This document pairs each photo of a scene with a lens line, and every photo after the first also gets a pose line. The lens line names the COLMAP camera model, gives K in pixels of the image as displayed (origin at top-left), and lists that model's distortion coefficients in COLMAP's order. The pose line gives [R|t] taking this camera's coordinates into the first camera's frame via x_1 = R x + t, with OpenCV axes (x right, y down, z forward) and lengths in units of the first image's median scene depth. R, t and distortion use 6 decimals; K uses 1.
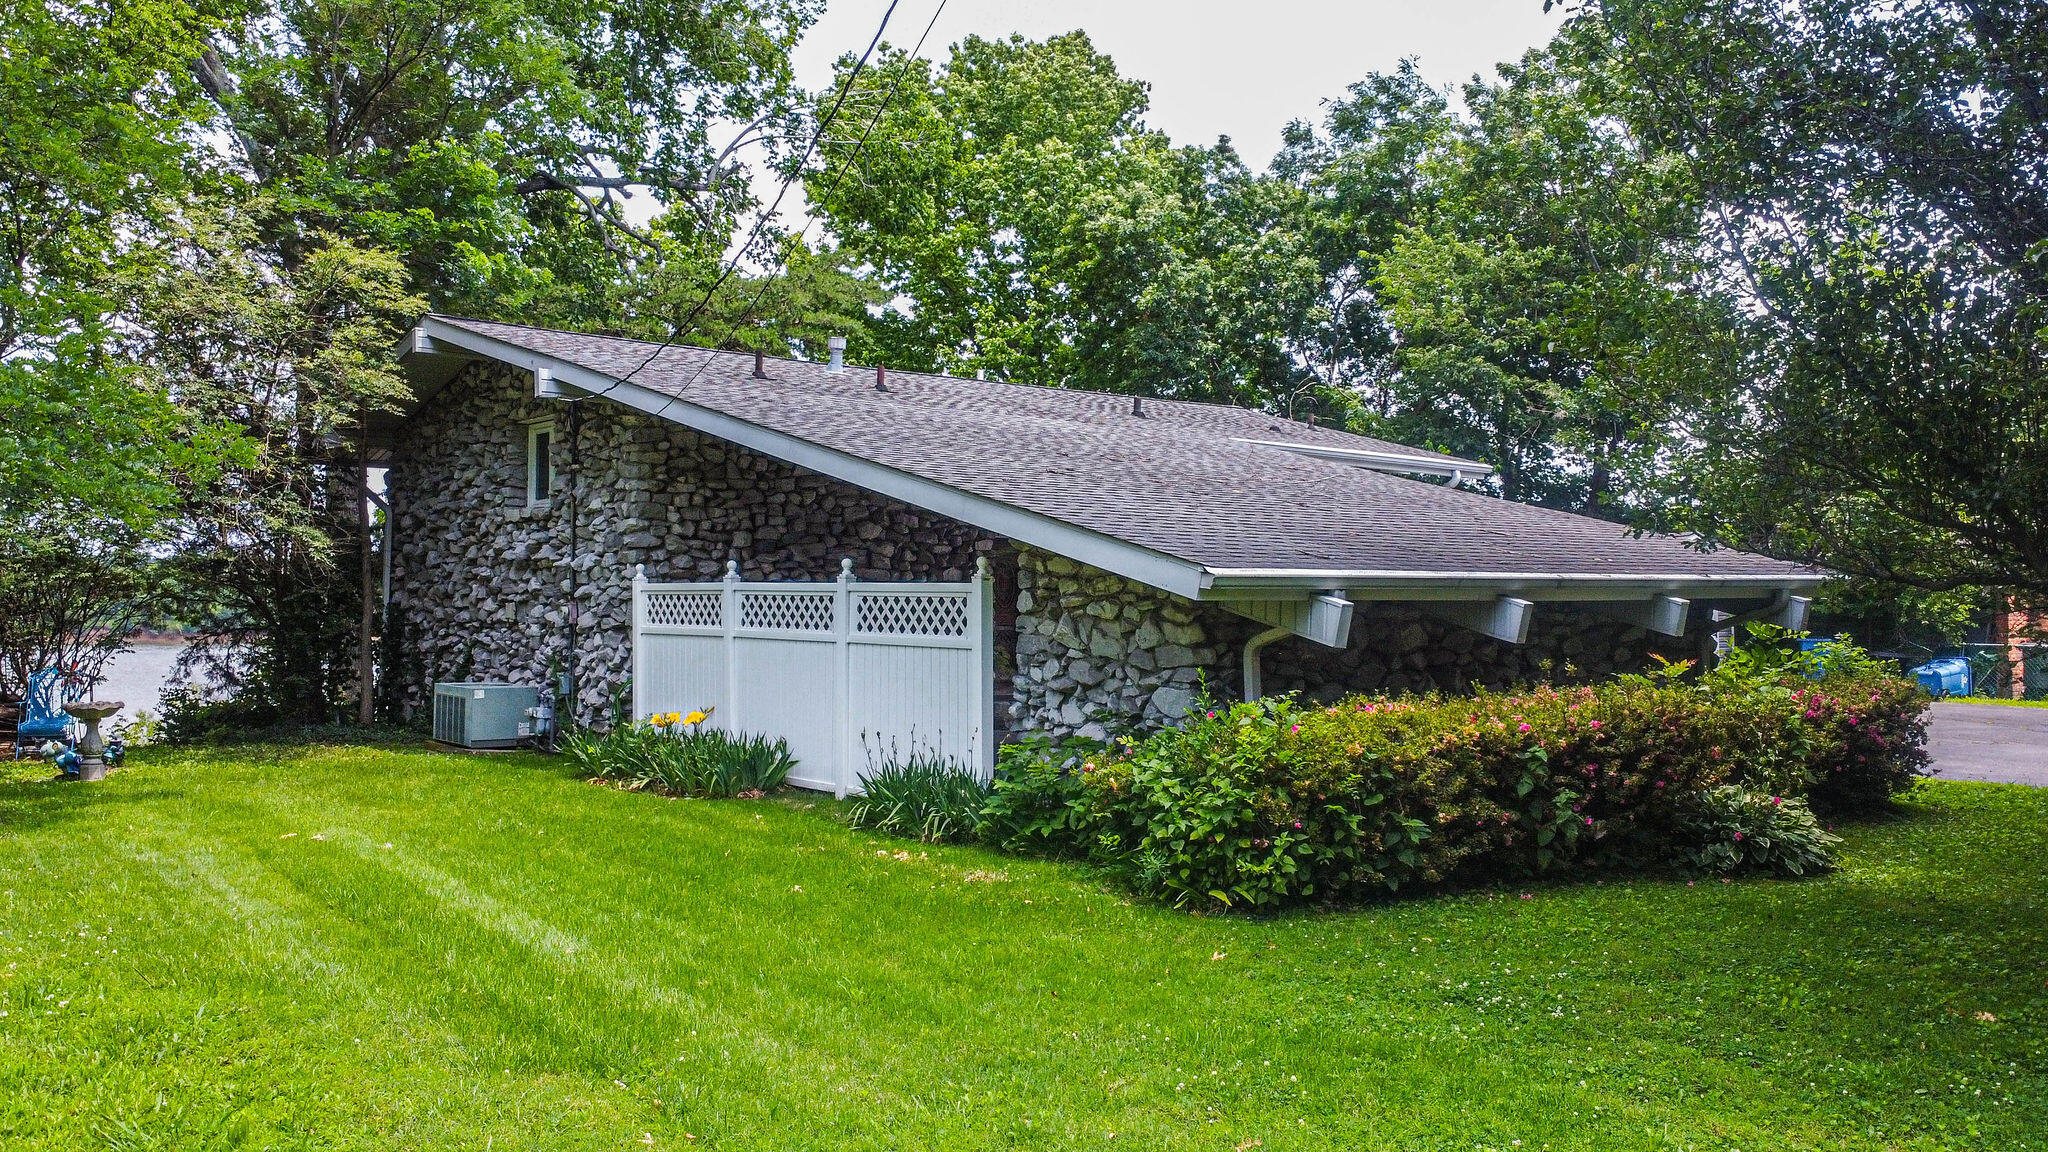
lens RADIAL K [[1627.9, 0, 1024.0], [0, 1627.9, 576.0], [0, 0, 1]] dist [0.006666, -0.000119]
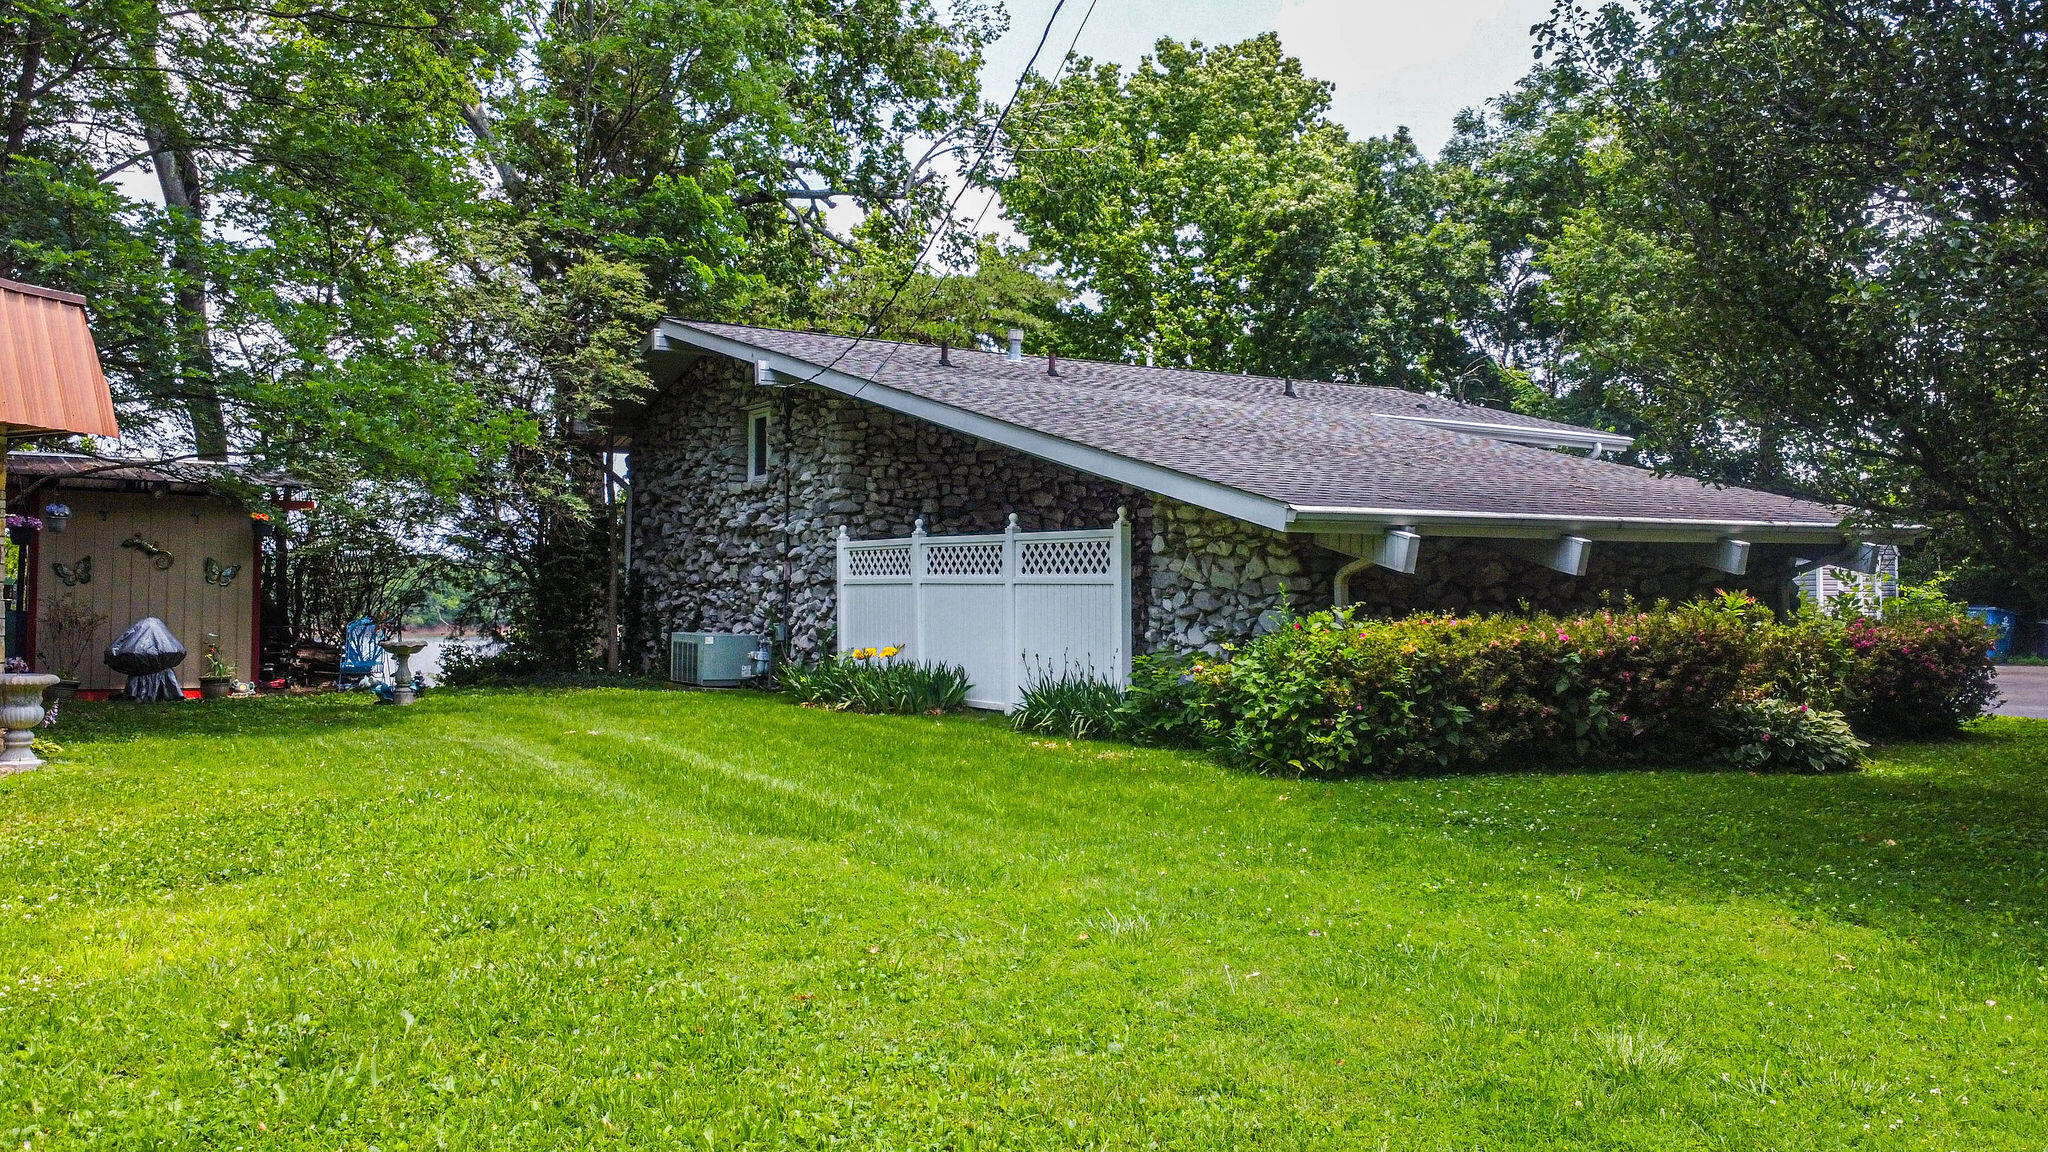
lens RADIAL K [[1627.9, 0, 1024.0], [0, 1627.9, 576.0], [0, 0, 1]] dist [0.006666, -0.000119]
pose [[0.992507, -0.003153, -0.122148, 0.033235], [0.003532, 0.999990, 0.002884, 0.023954], [0.122138, -0.003293, 0.992508, -0.134029]]
